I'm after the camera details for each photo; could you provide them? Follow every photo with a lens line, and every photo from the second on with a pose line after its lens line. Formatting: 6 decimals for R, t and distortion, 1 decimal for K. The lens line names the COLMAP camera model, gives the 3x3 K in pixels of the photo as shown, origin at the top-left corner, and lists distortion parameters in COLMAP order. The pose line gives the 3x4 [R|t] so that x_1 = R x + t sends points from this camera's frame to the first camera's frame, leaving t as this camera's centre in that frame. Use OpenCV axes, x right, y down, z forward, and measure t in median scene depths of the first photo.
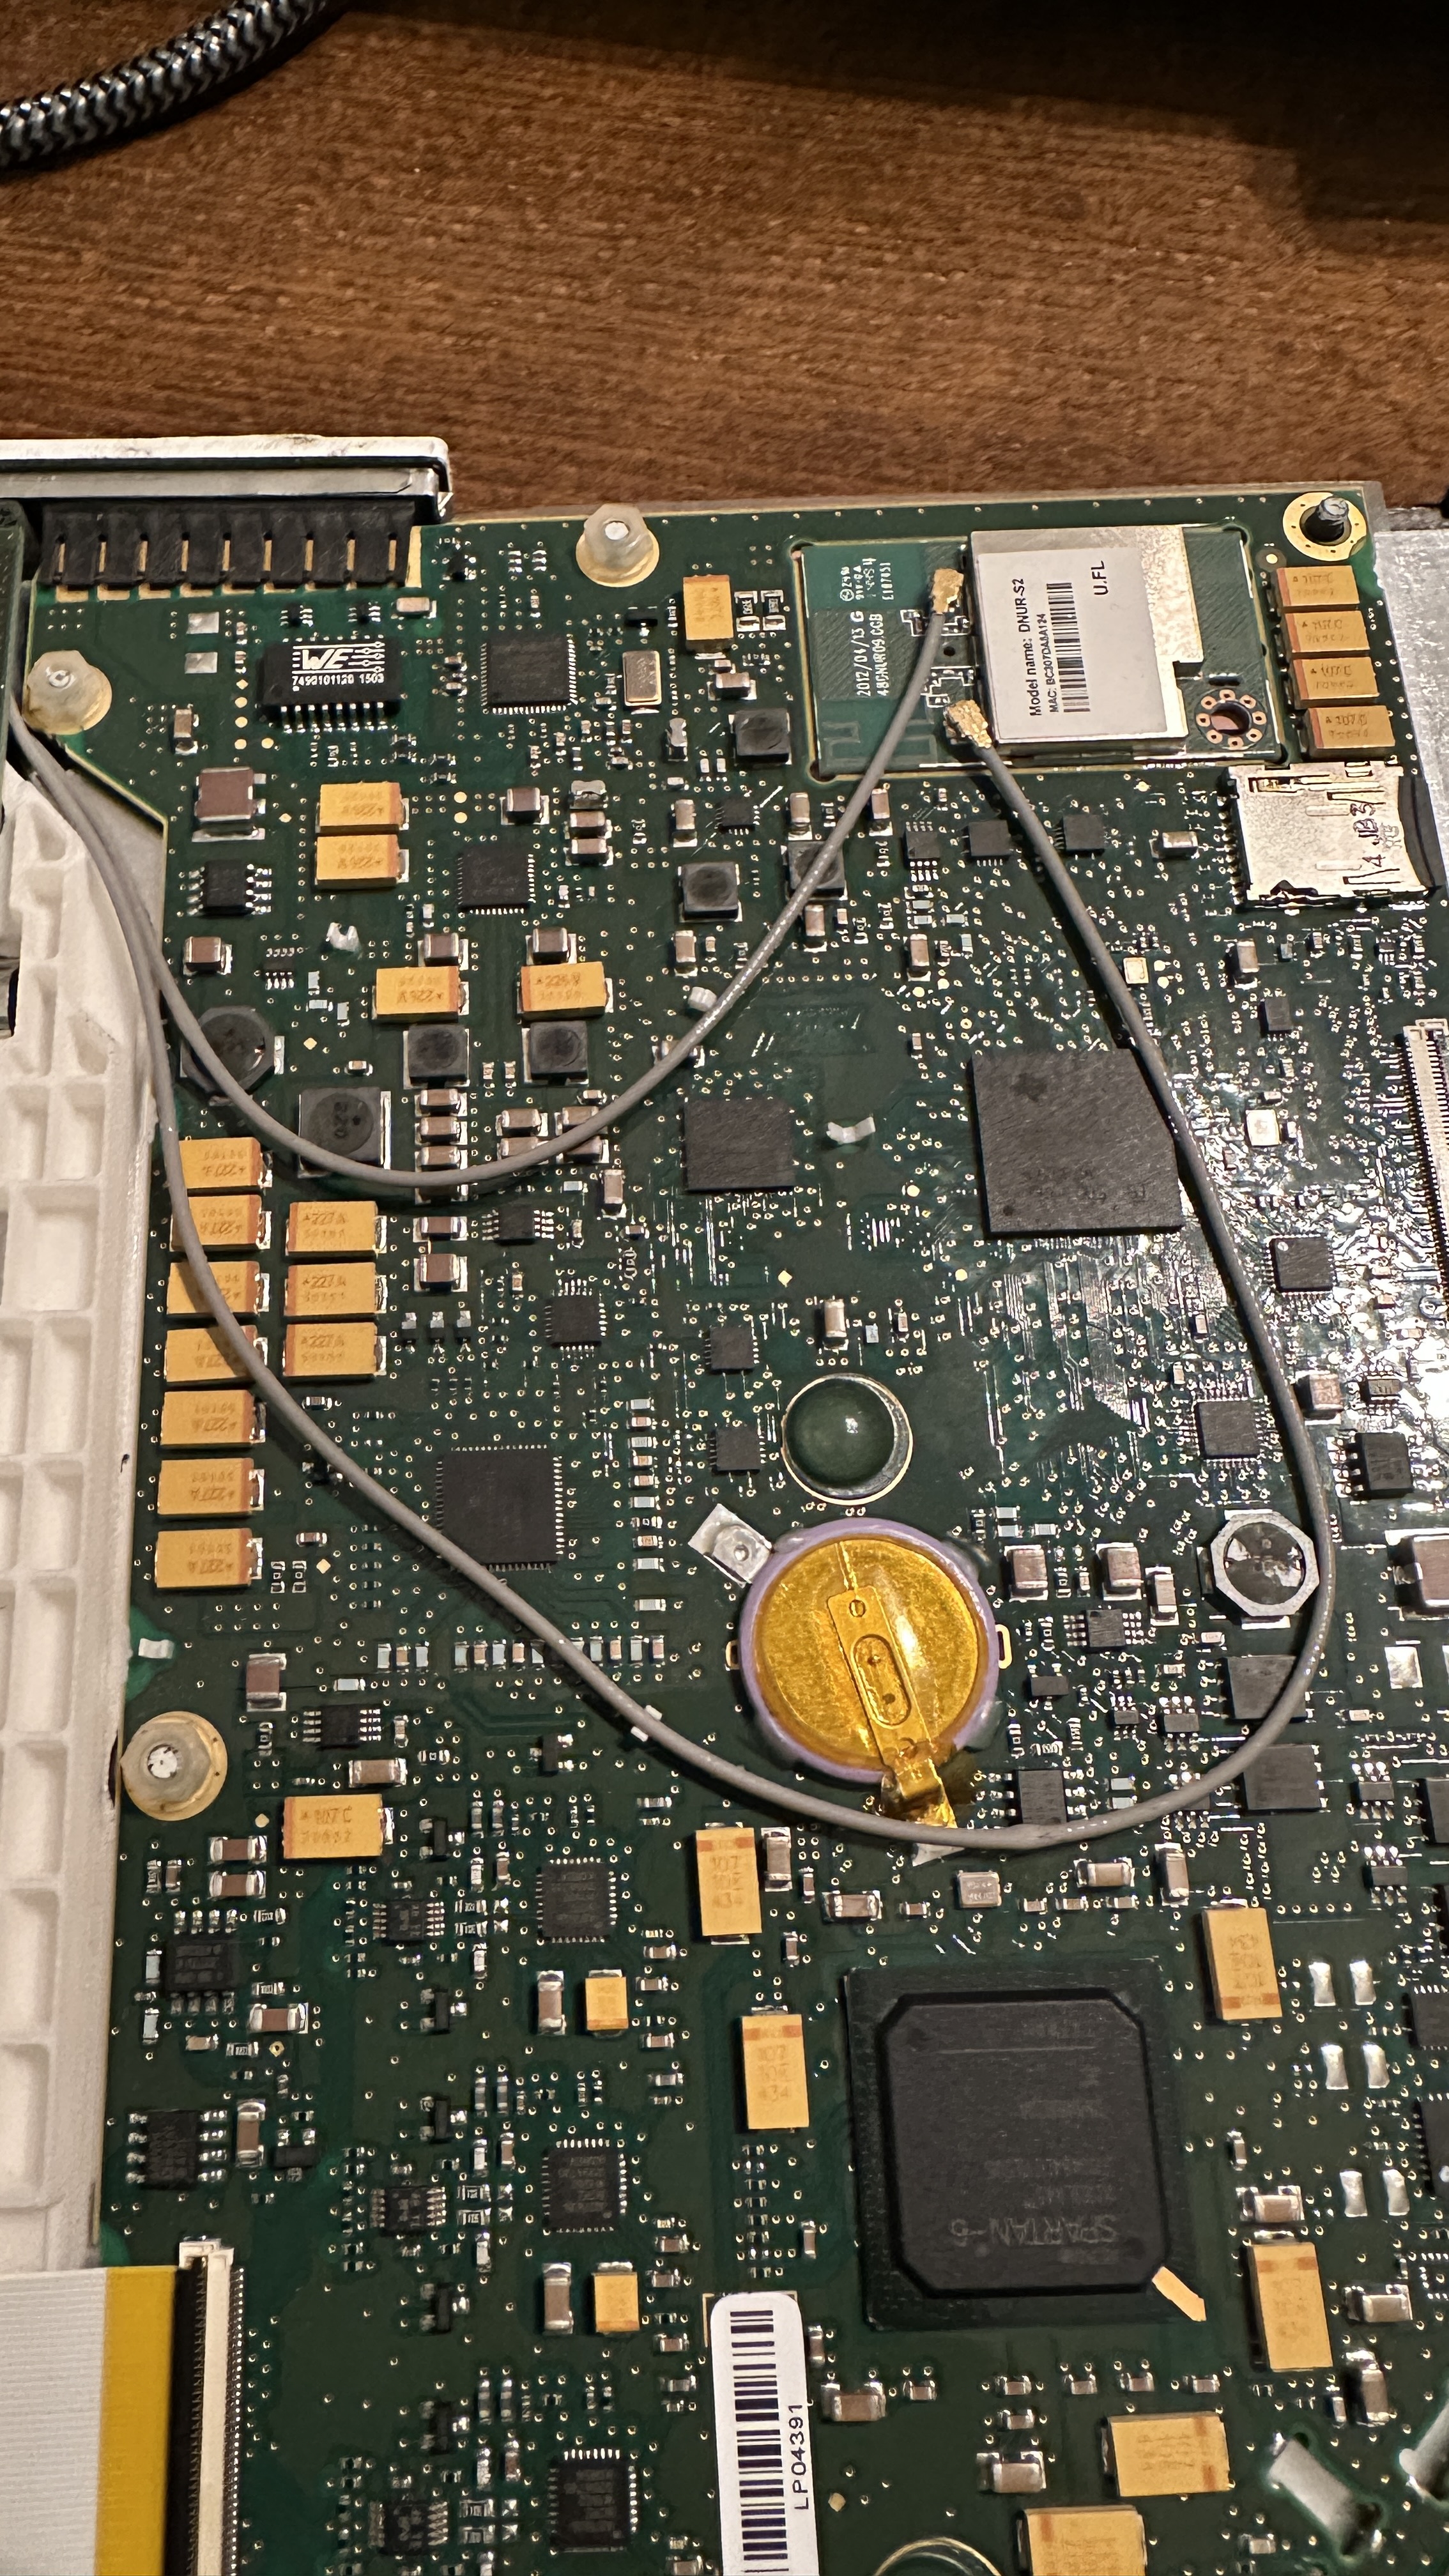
lens RADIAL K [[1846.4, 0, 571.2], [0, 1846.4, 1202.4], [0, 0, 1]] dist [-0.007247, -0.000204]
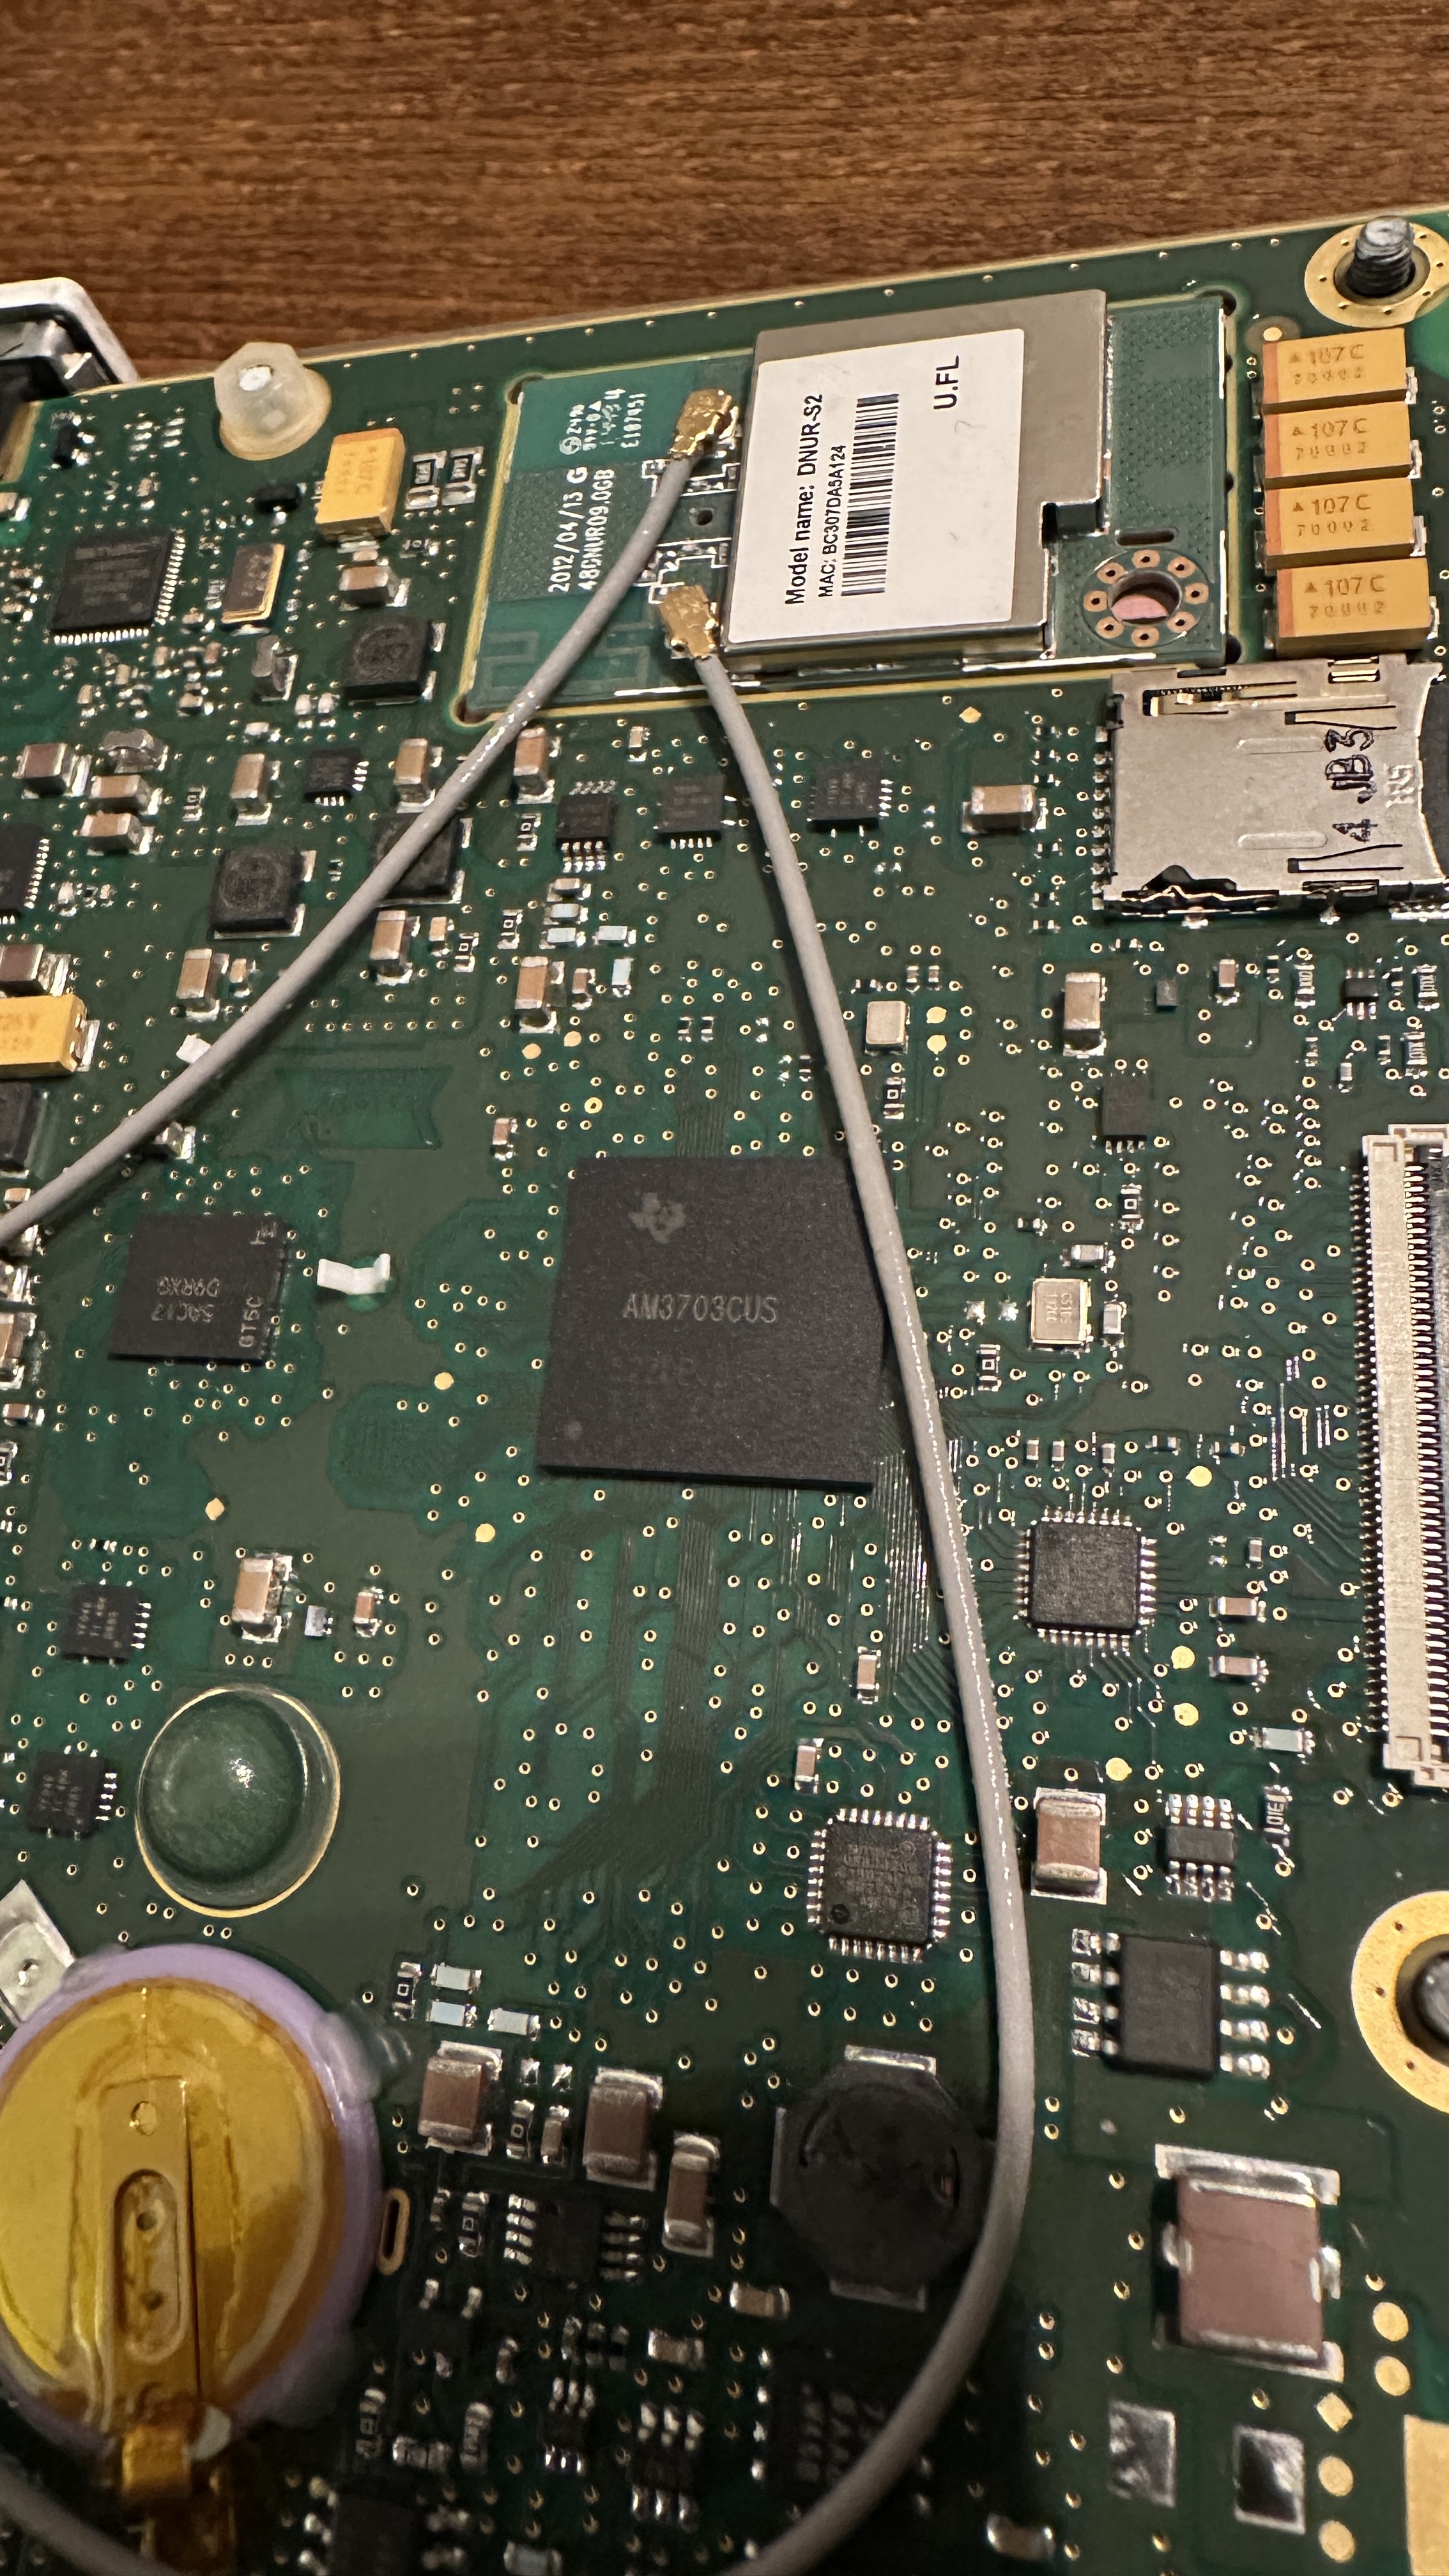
lens RADIAL K [[1846.4, 0, 571.2], [0, 1846.4, 1202.4], [0, 0, 1]] dist [-0.007247, -0.000204]
pose [[0.956522, 0.045915, -0.288024, 0.375843], [-0.056412, 0.998008, -0.028247, -0.046956], [0.286154, 0.043267, 0.957206, 0.416335]]
